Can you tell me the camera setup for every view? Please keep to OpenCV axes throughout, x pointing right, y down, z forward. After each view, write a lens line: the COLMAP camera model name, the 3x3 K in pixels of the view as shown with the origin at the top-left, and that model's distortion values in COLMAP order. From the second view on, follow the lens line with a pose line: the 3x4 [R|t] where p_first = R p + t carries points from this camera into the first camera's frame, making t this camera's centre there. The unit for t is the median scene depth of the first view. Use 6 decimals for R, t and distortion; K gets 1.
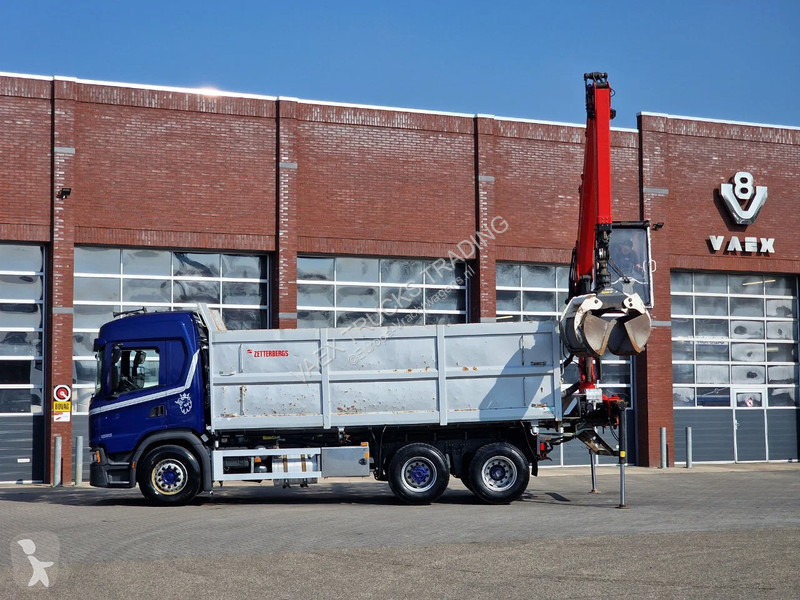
lens RADIAL K [[1493.7, 0, 400.0], [0, 1493.7, 300.0], [0, 0, 1]] dist [-0.191752, 2.466277]
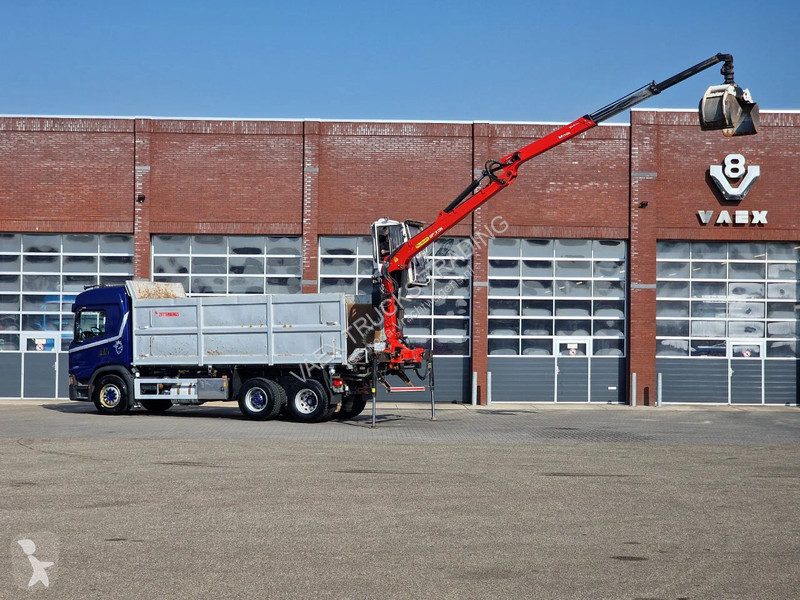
lens RADIAL K [[1493.7, 0, 400.0], [0, 1493.7, 300.0], [0, 0, 1]] dist [-0.191752, 2.466277]
pose [[0.914143, 0.003719, -0.405374, 0.535916], [0.012860, 0.999189, 0.038168, -0.023669], [0.405187, -0.040104, 0.913354, -0.190514]]
